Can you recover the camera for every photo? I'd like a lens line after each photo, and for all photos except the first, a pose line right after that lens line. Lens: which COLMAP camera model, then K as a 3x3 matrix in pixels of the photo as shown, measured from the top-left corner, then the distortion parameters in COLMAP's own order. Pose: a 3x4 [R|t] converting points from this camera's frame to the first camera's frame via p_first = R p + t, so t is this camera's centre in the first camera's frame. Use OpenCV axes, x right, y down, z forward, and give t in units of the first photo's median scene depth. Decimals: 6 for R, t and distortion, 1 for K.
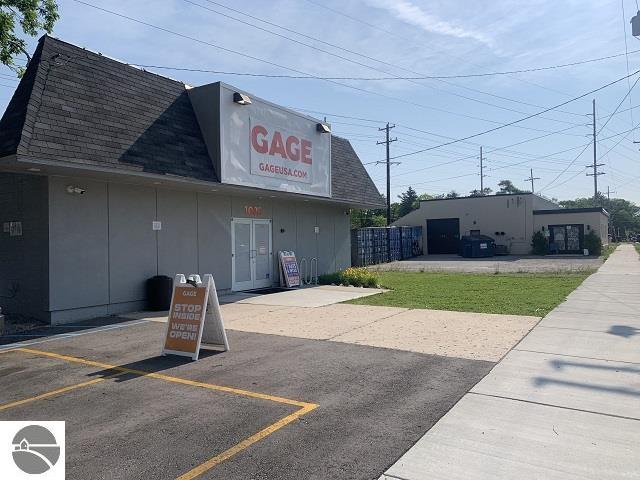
lens RADIAL K [[488.2, 0, 321.4], [0, 488.2, 242.0], [0, 0, 1]] dist [0.041535, -0.057716]
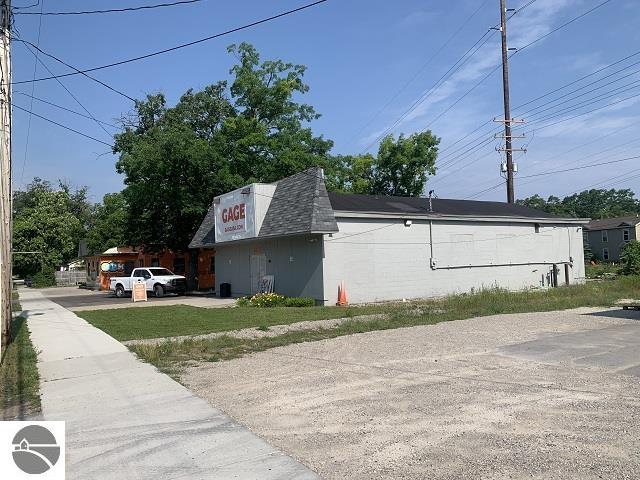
lens RADIAL K [[488.2, 0, 319.2], [0, 488.2, 239.4], [0, 0, 1]] dist [0.041535, -0.057716]
pose [[-0.431132, -0.014299, -0.902176, 1.352624], [0.037474, 0.998728, -0.033737, -0.039108], [0.901510, -0.048354, -0.430047, 2.034654]]
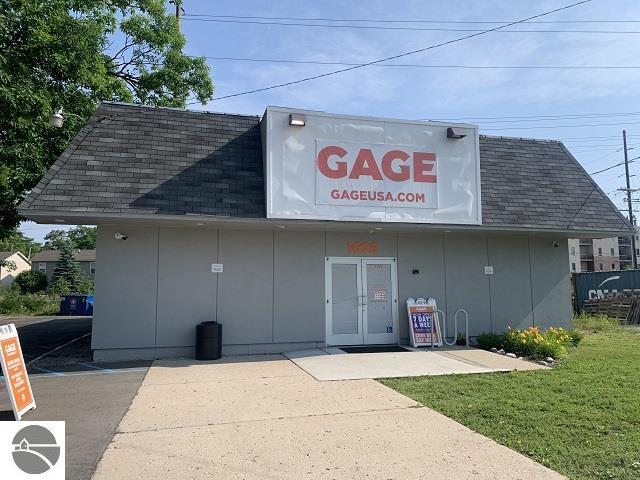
lens RADIAL K [[488.2, 0, 316.9], [0, 488.2, 235.5], [0, 0, 1]] dist [0.041535, -0.057716]
pose [[0.729113, -0.059129, -0.681834, 0.391623], [-0.007160, 0.995547, -0.093991, -0.007173], [0.684356, 0.073411, 0.725443, 0.372042]]
